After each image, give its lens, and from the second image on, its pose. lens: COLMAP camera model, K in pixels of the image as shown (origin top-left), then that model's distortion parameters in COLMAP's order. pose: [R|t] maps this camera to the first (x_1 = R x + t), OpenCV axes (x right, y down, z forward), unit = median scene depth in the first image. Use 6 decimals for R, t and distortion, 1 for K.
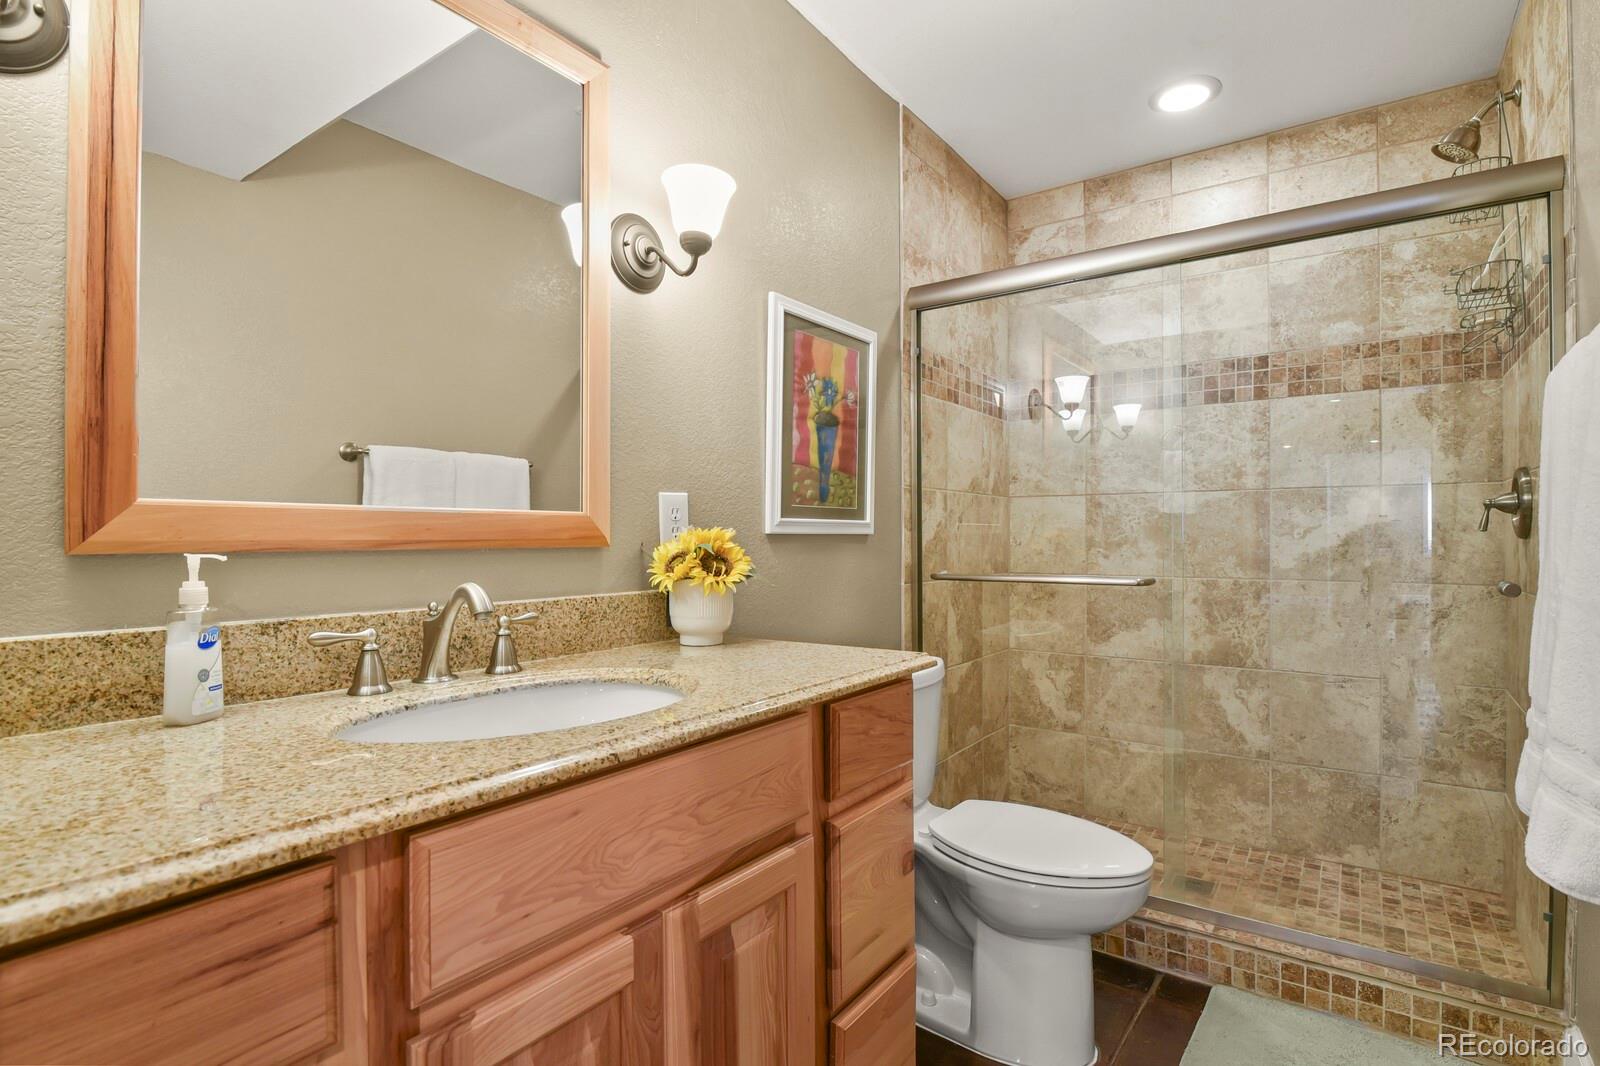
lens RADIAL K [[775.7, 0, 815.7], [0, 775.7, 529.8], [0, 0, 1]] dist [-0.005723, -0.005049]
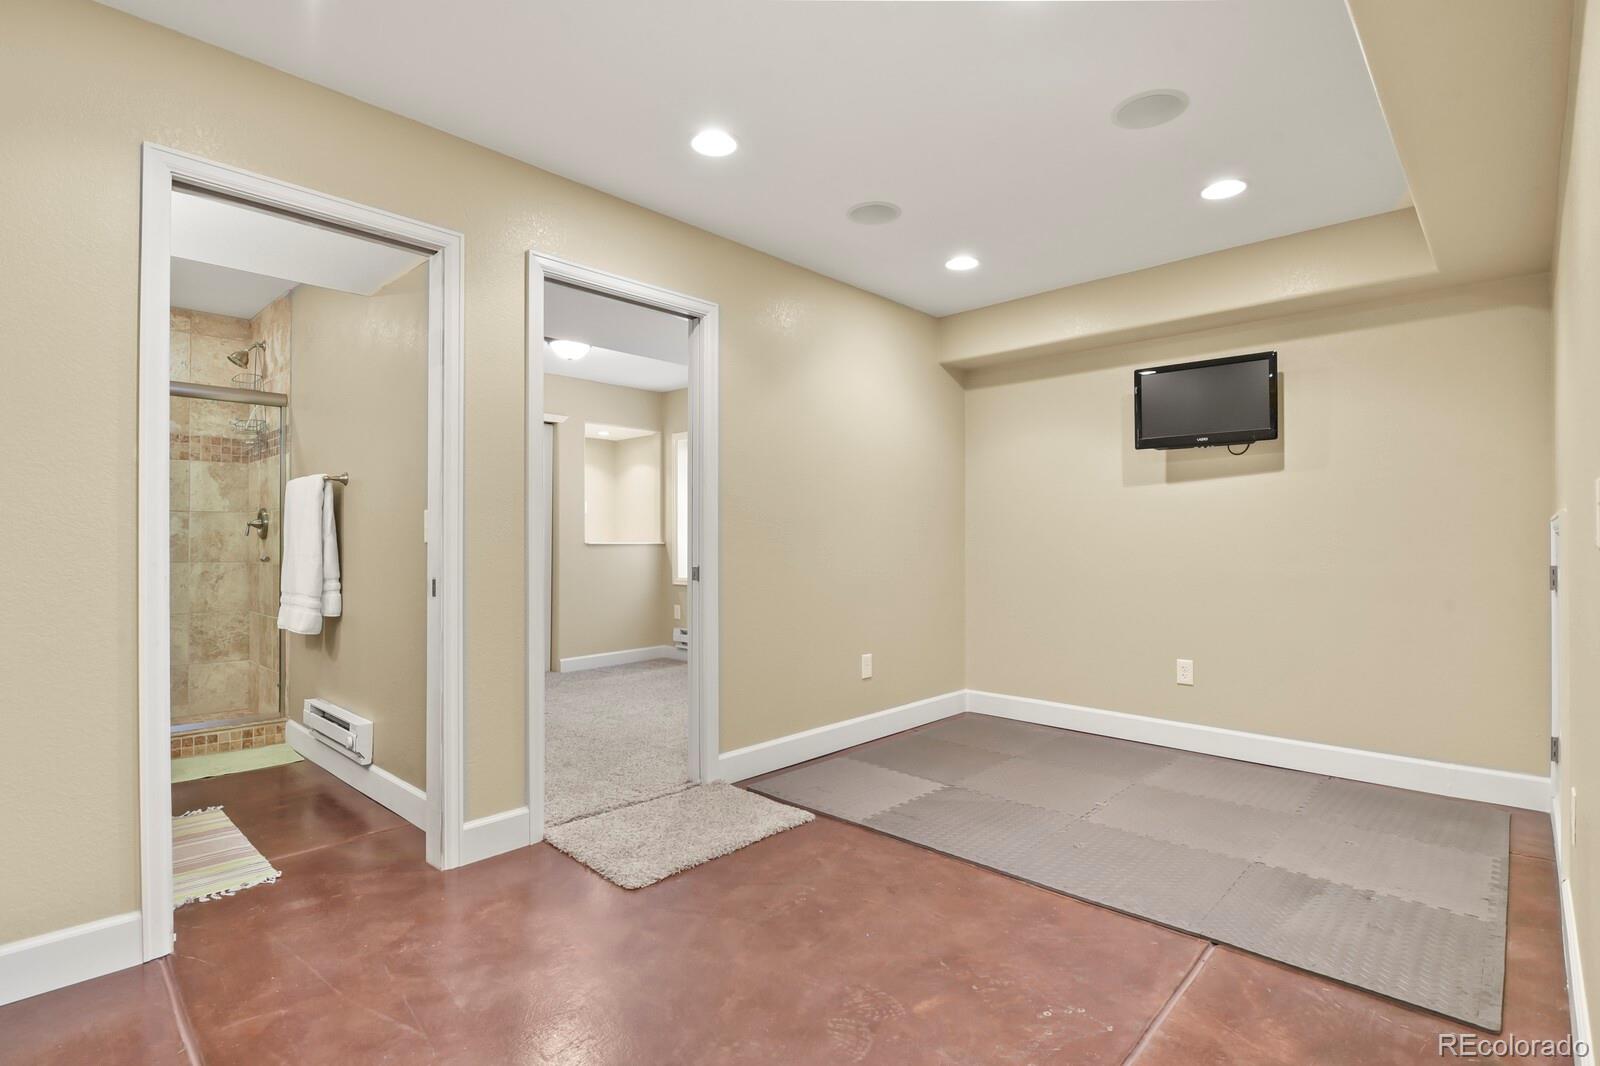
lens RADIAL K [[775.7, 0, 796.0], [0, 775.7, 533.9], [0, 0, 1]] dist [-0.005723, -0.005049]
pose [[0.143010, 0.006207, 0.989702, -0.956710], [-0.004808, 0.999973, -0.005577, 0.000721], [-0.989710, -0.003961, 0.143036, -0.764646]]
